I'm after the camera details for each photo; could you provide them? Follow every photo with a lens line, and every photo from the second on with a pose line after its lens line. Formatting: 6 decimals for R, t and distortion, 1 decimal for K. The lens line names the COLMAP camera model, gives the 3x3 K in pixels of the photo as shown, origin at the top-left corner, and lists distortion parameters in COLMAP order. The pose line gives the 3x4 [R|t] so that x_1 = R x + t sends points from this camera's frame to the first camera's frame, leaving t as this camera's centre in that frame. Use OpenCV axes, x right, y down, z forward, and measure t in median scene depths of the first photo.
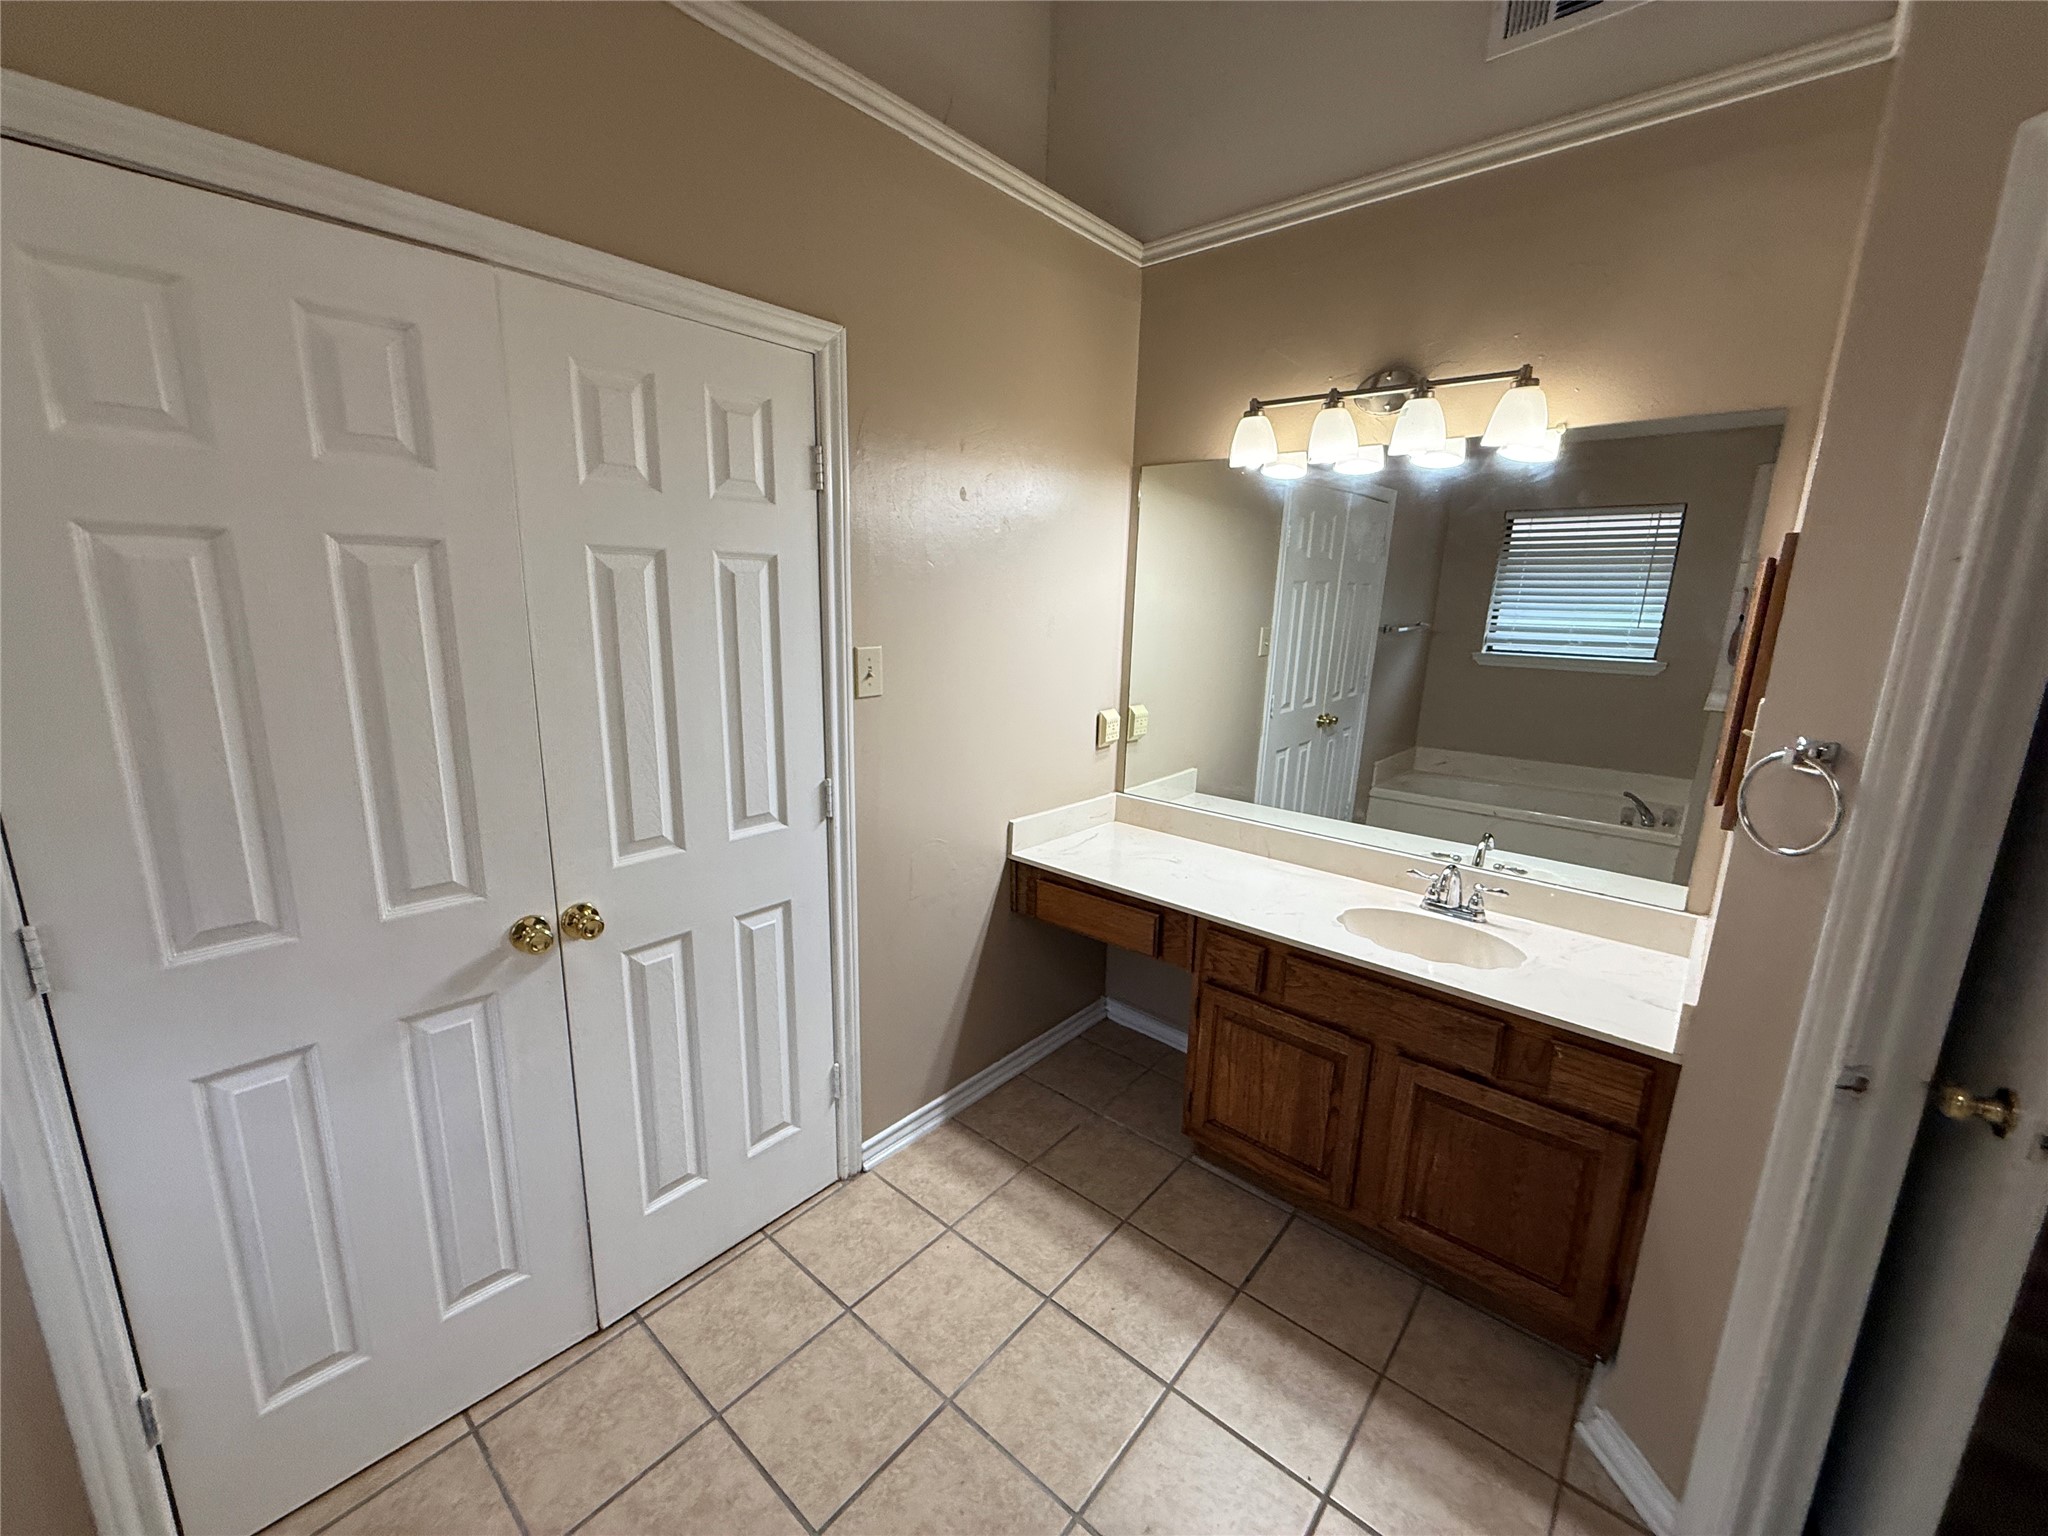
lens RADIAL K [[819.6, 0, 1024.6], [0, 819.6, 765.4], [0, 0, 1]] dist [-0.000050, 0.000272]
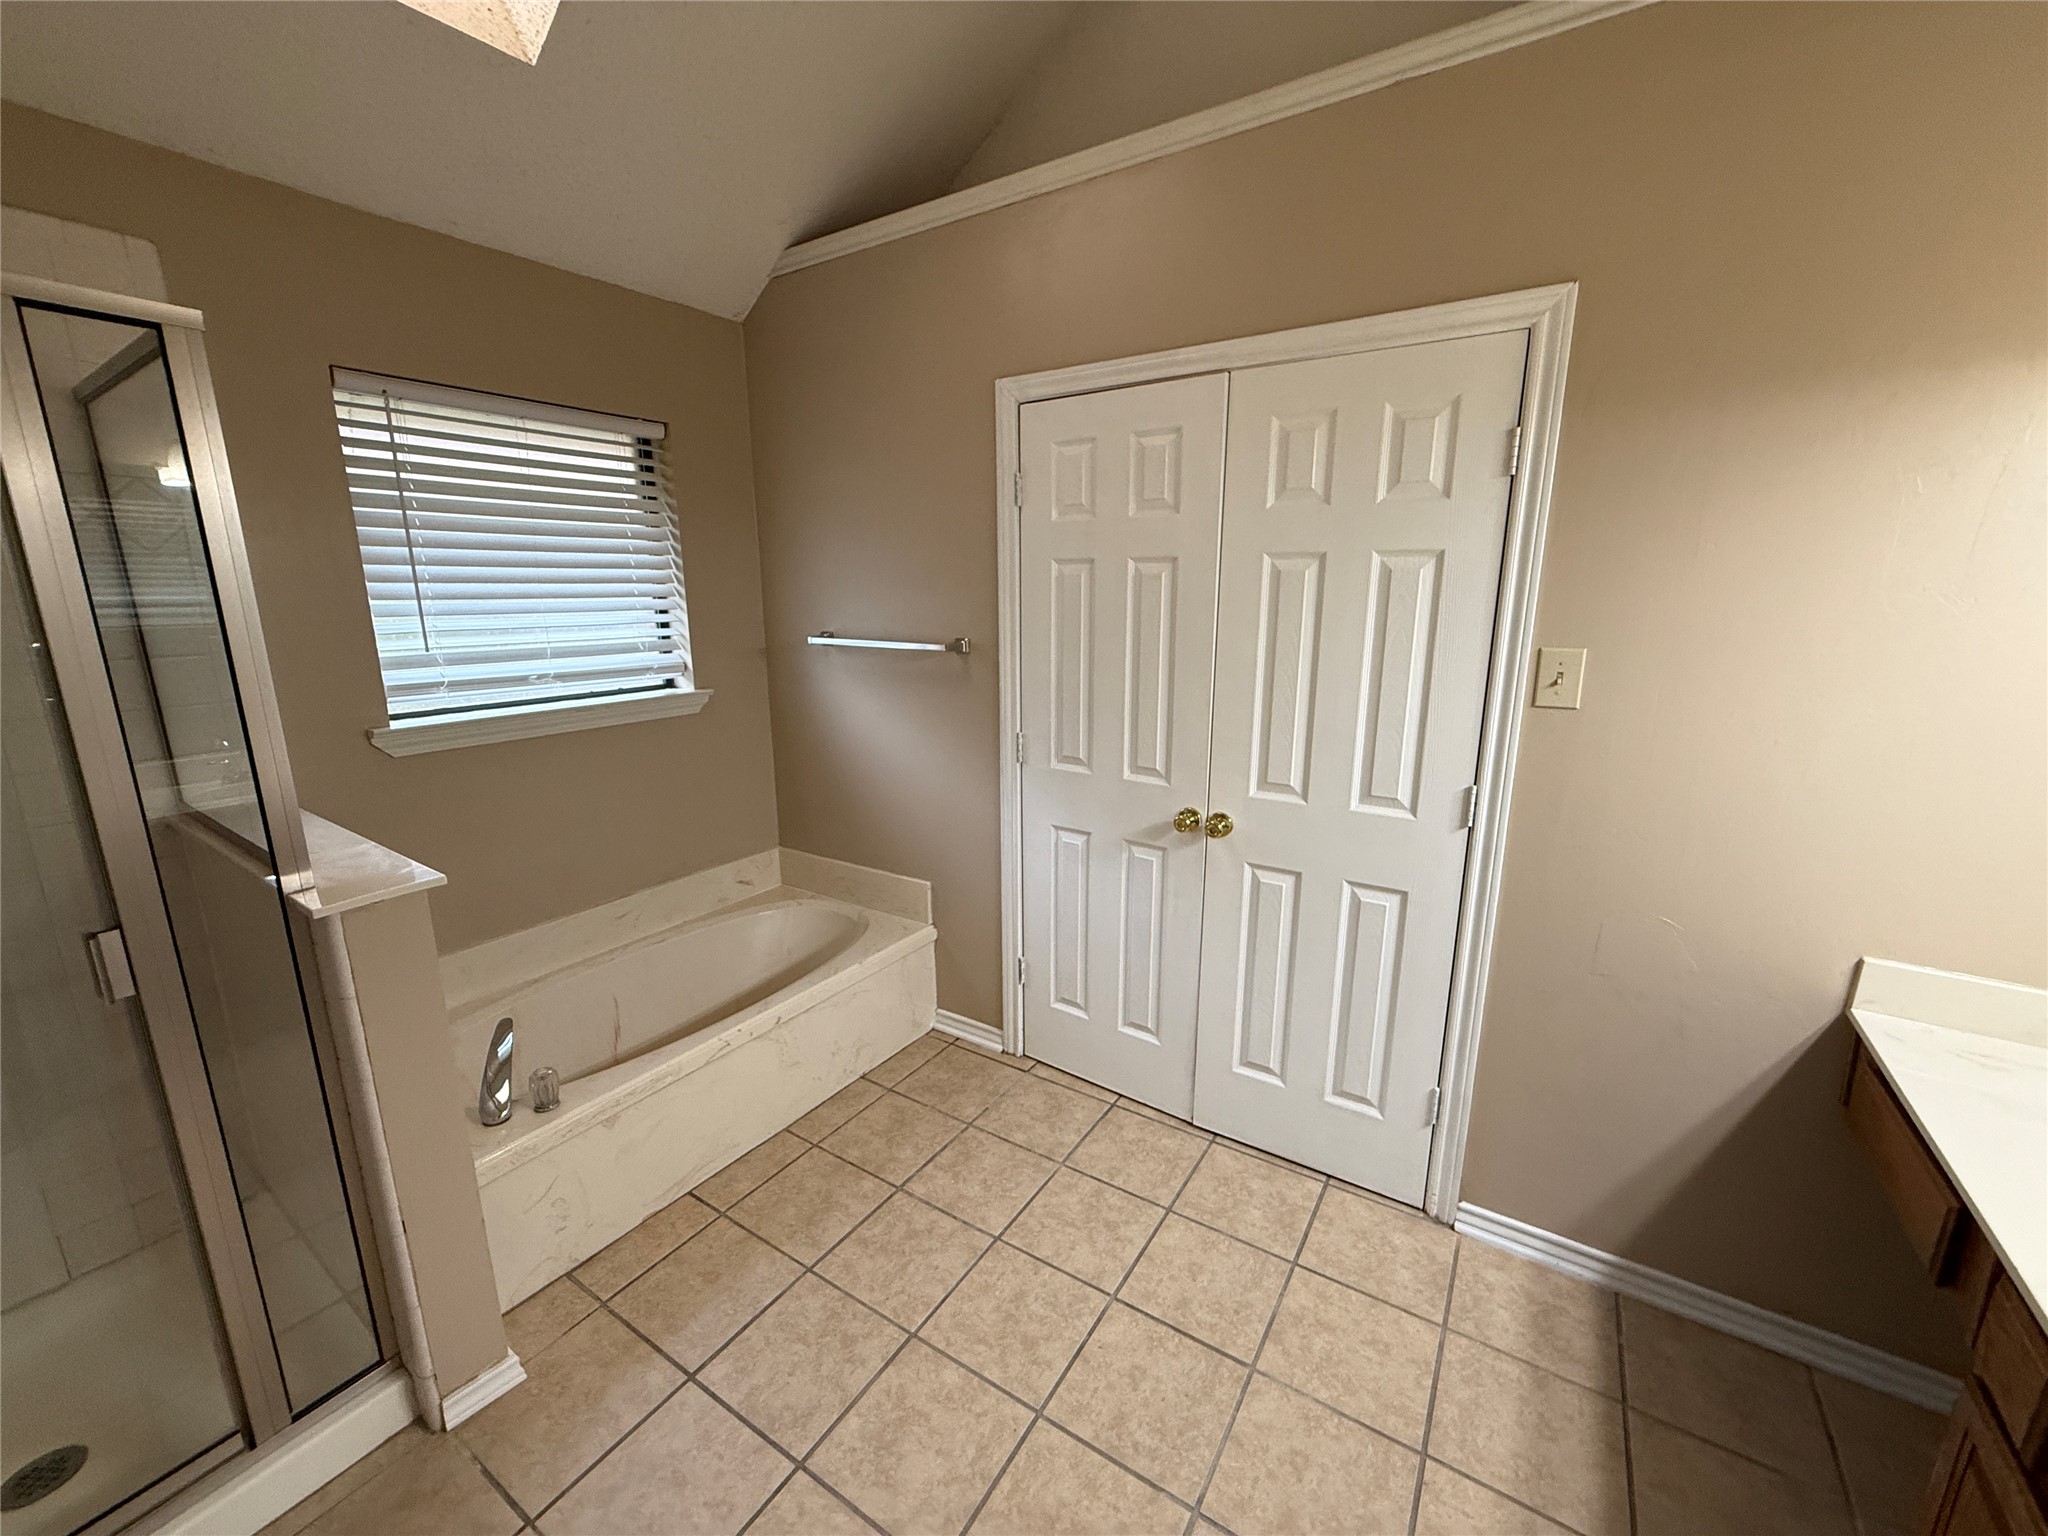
lens RADIAL K [[819.6, 0, 1027.2], [0, 819.6, 770.4], [0, 0, 1]] dist [-0.000050, 0.000272]
pose [[0.132037, 0.190695, -0.972729, 0.682874], [-0.208810, 0.964651, 0.160768, -0.050447], [0.969002, 0.181889, 0.167188, 0.392950]]
